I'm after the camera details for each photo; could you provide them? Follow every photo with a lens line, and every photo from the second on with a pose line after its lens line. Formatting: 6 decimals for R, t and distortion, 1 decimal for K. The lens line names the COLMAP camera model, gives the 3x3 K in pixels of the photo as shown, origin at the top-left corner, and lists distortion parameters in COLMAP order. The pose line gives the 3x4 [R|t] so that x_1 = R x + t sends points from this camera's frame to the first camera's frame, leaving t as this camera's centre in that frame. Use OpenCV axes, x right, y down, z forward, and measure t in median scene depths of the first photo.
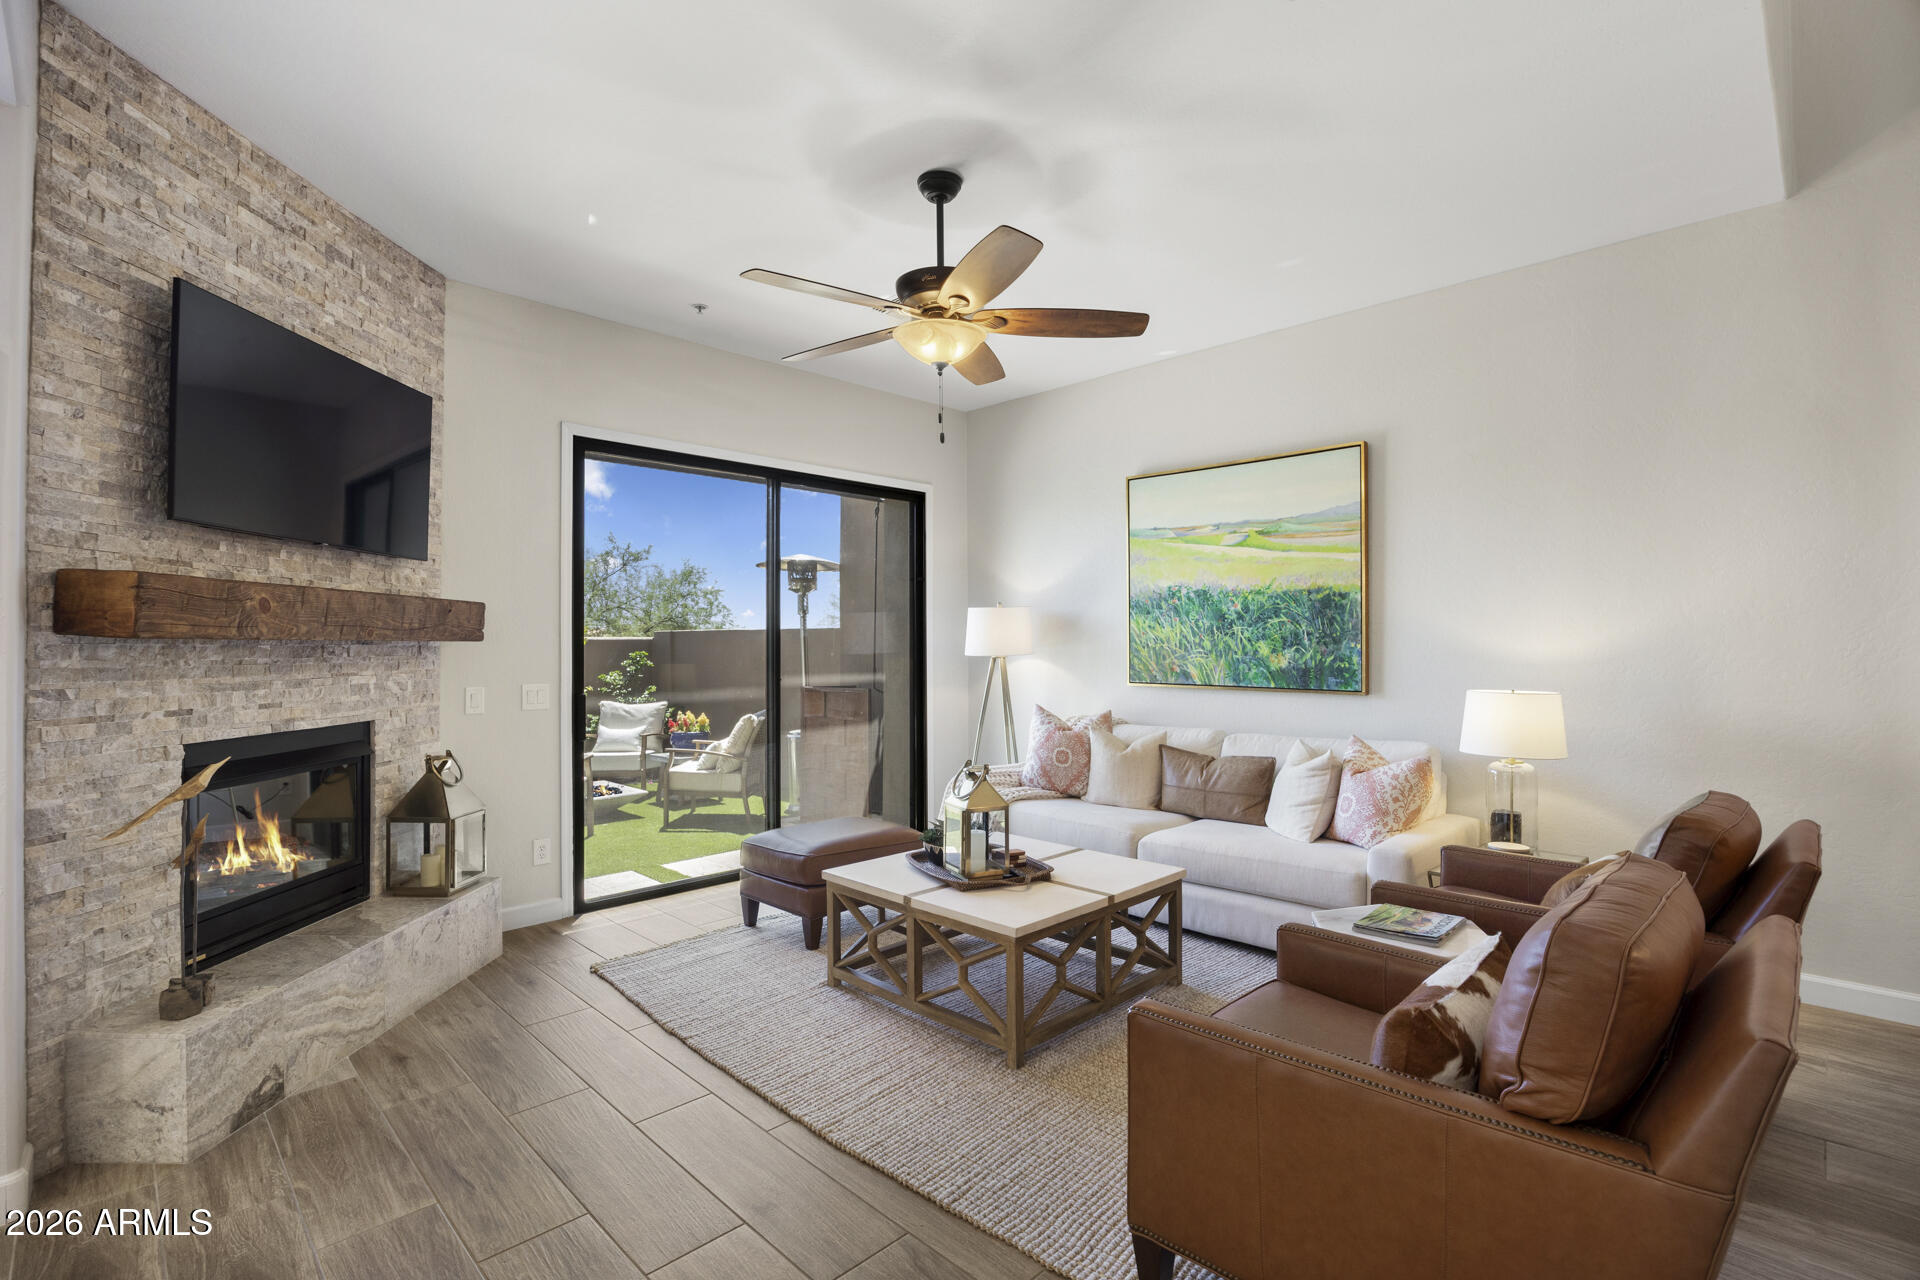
lens RADIAL K [[881.5, 0, 954.3], [0, 881.5, 636.6], [0, 0, 1]] dist [-0.016192, -0.000263]
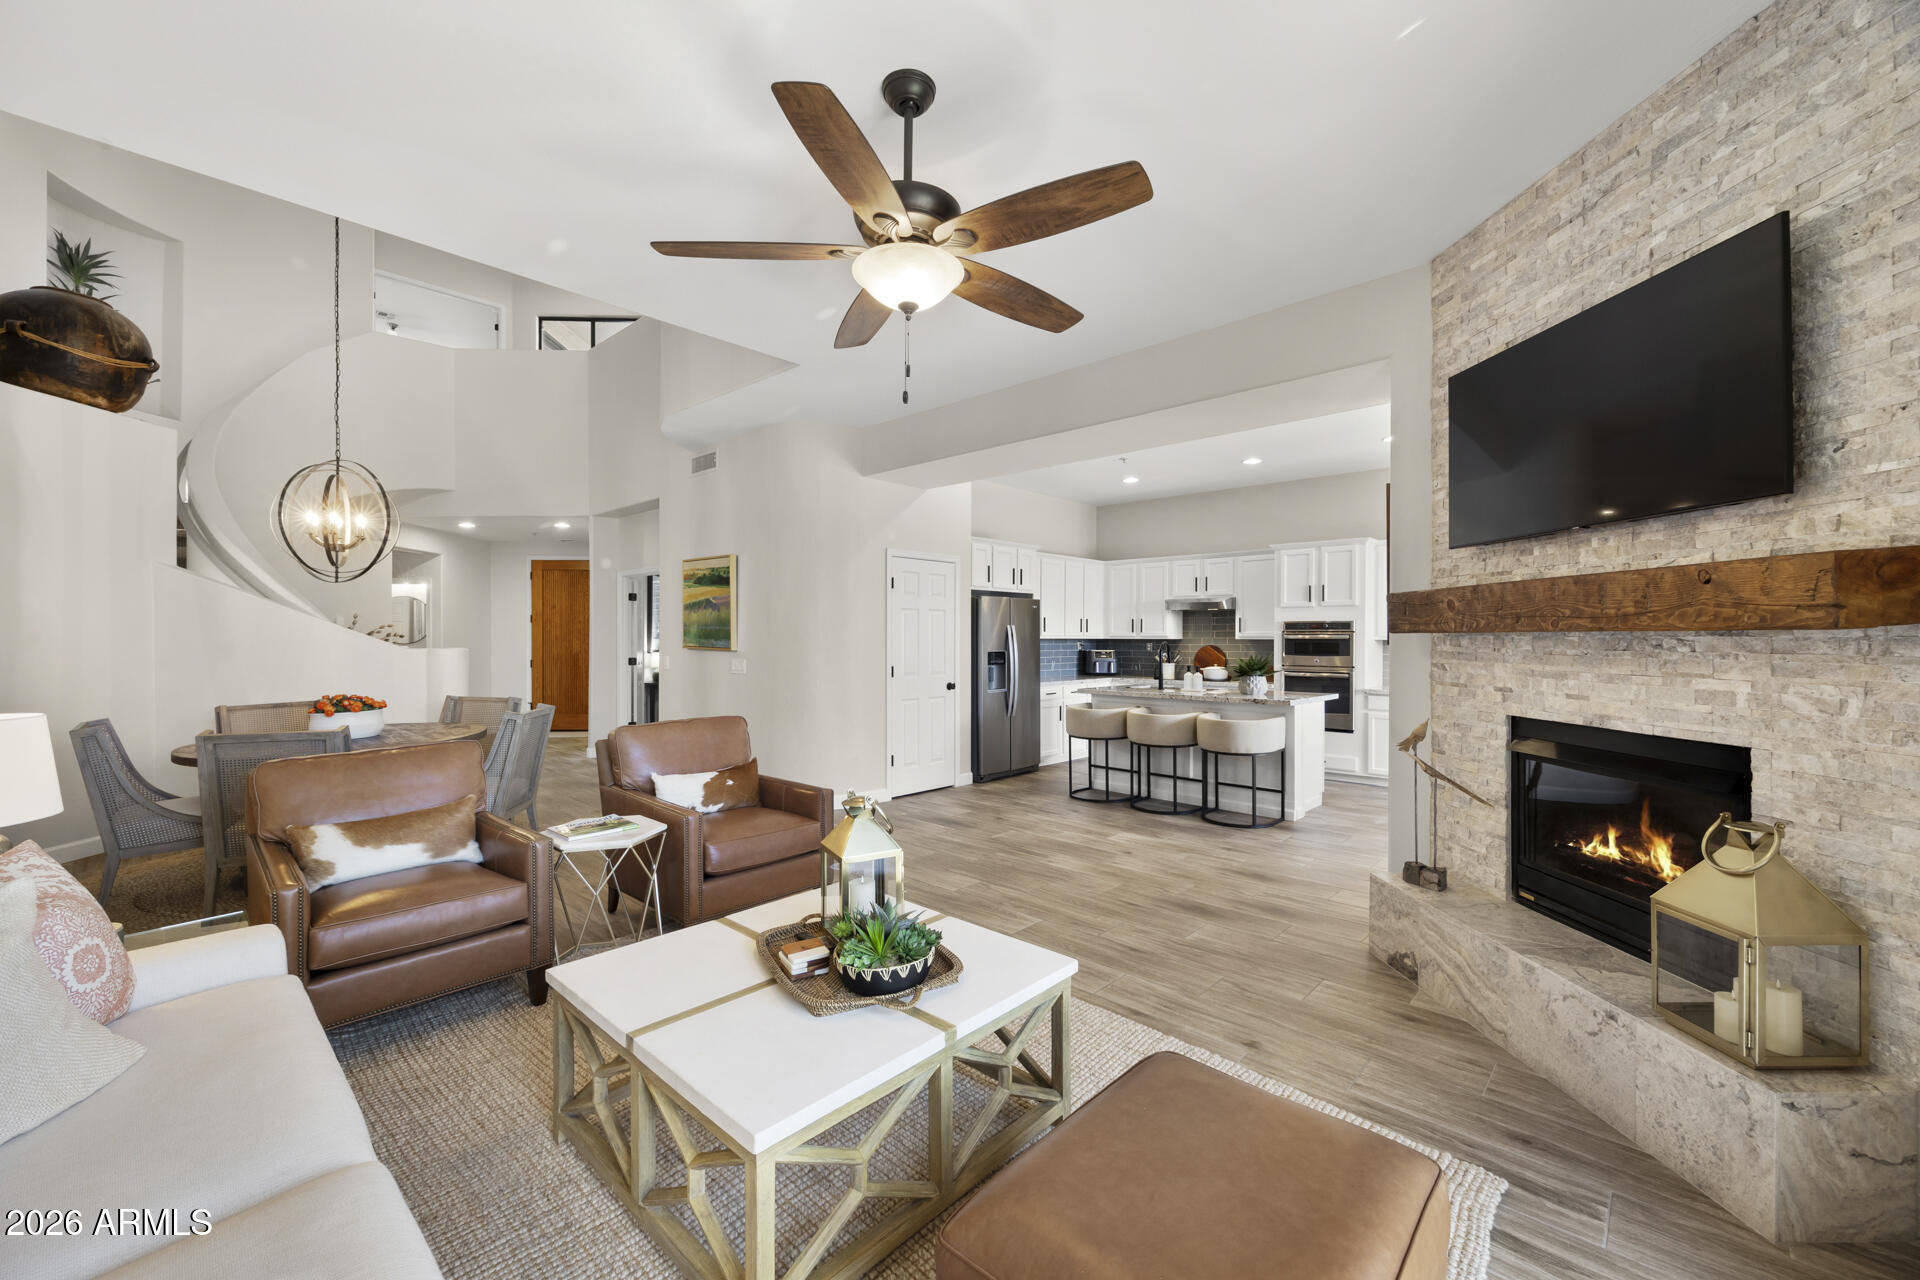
lens RADIAL K [[761.1, 0, 971.6], [0, 761.1, 641.9], [0, 0, 1]] dist [0.004646, -0.000017]
pose [[-0.998216, 0.004719, -0.059515, -0.025200], [0.004973, 0.999979, -0.004118, 0.012084], [0.059495, -0.004406, -0.998219, 1.417792]]
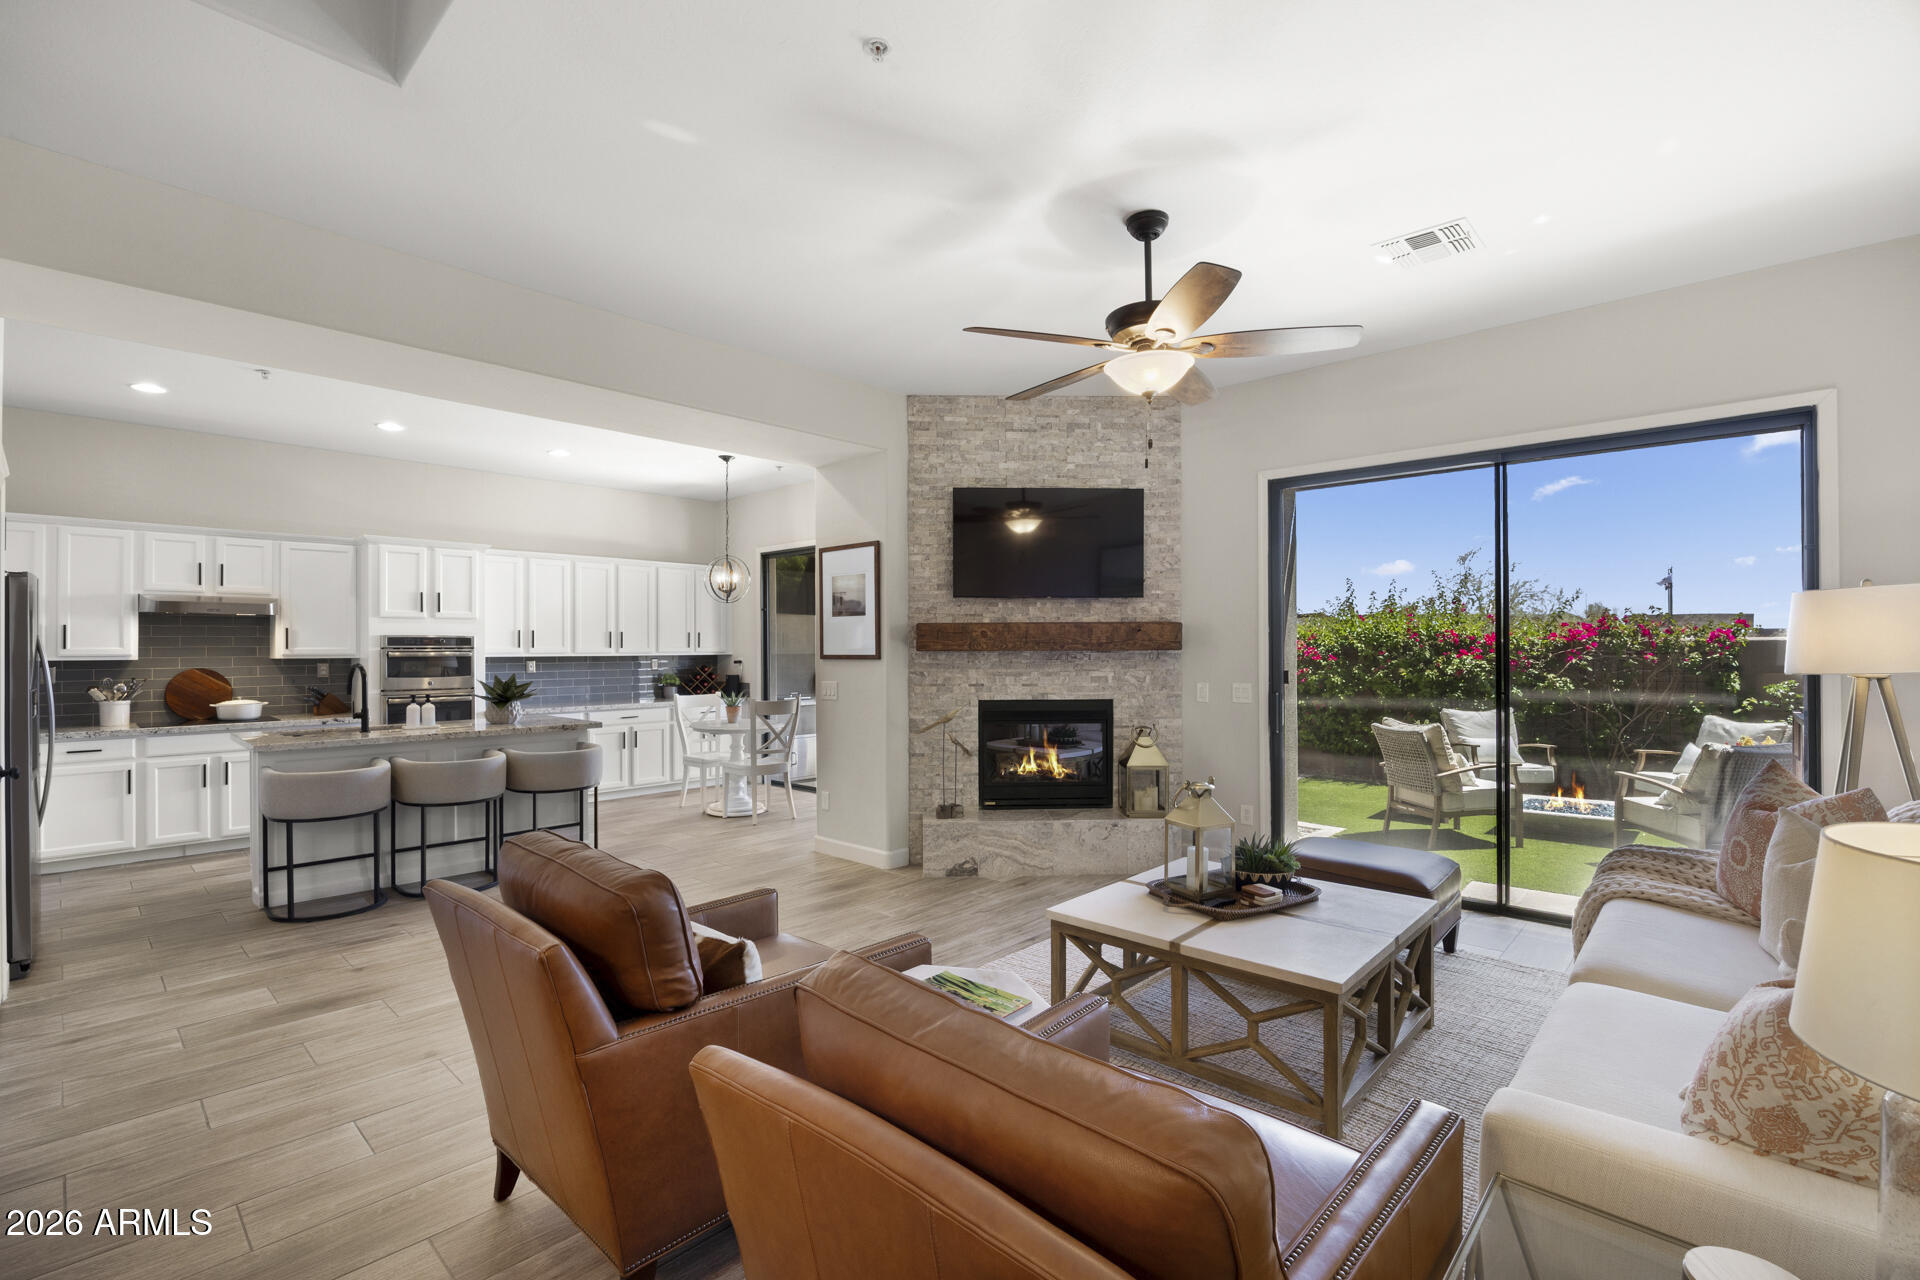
lens RADIAL K [[838.1, 0, 961.4], [0, 838.1, 646.4], [0, 0, 1]] dist [-0.014766, 0.001029]
pose [[0.046130, 0.000445, -0.998935, 0.799948], [0.014180, 0.999899, 0.001100, -0.007043], [0.998835, -0.014215, 0.046120, 0.591514]]
